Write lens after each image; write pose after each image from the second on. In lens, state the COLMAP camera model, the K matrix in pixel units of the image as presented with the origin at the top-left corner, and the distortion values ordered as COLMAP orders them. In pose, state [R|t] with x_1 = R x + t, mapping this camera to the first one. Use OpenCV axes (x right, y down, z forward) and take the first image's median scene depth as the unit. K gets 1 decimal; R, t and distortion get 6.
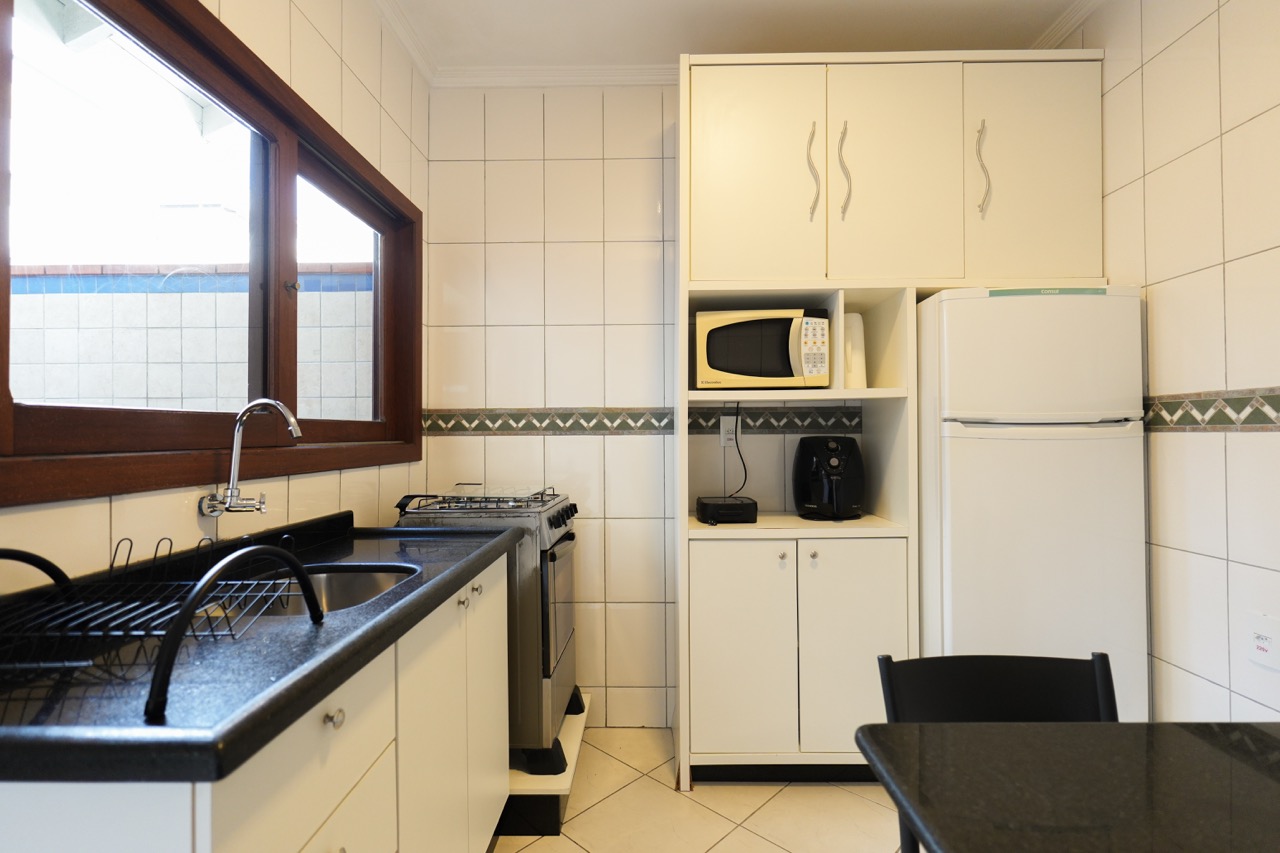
lens RADIAL K [[590.4, 0, 641.0], [0, 590.4, 425.3], [0, 0, 1]] dist [-0.001790, 0.000607]
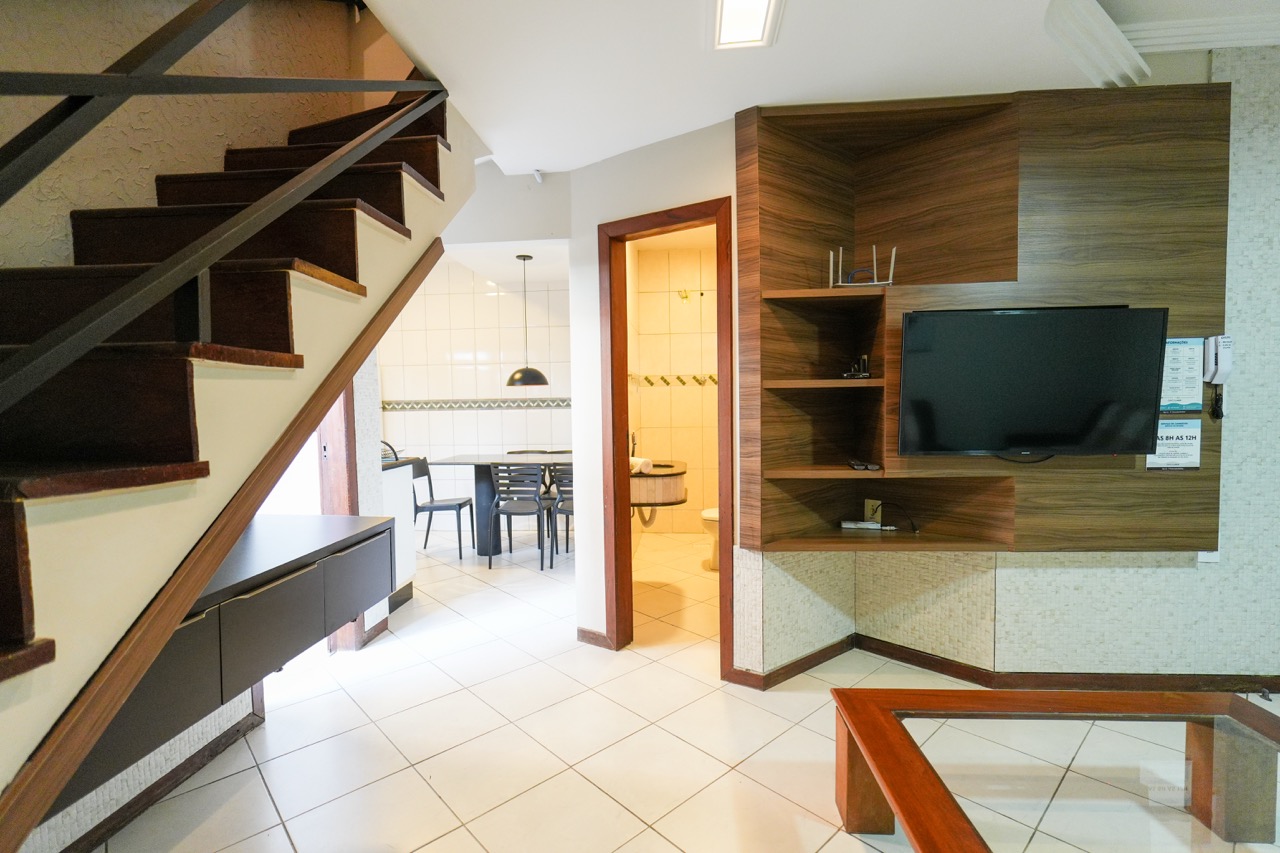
lens RADIAL K [[590.4, 0, 643.1], [0, 590.4, 427.2], [0, 0, 1]] dist [-0.001790, 0.000607]
pose [[0.061028, -0.041667, 0.997266, -2.027875], [0.001952, 0.999131, 0.041625, -0.030890], [-0.998134, -0.000594, 0.061057, -0.562734]]
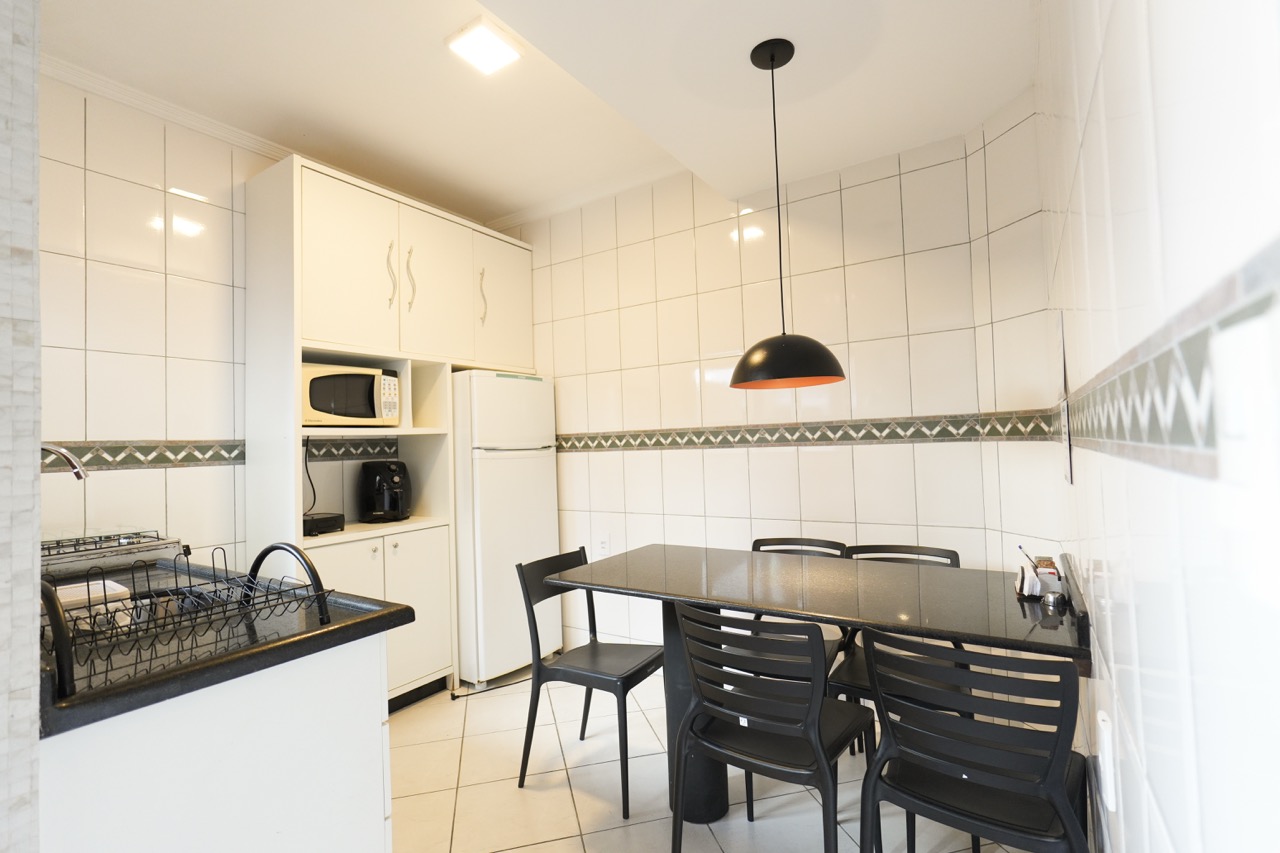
lens RADIAL K [[590.4, 0, 645.1], [0, 590.4, 423.8], [0, 0, 1]] dist [-0.001790, 0.000607]
pose [[0.526325, 0.018951, 0.850072, -0.570043], [0.017703, 0.999291, -0.033238, -0.012176], [-0.850099, 0.032543, 0.525616, -0.245012]]
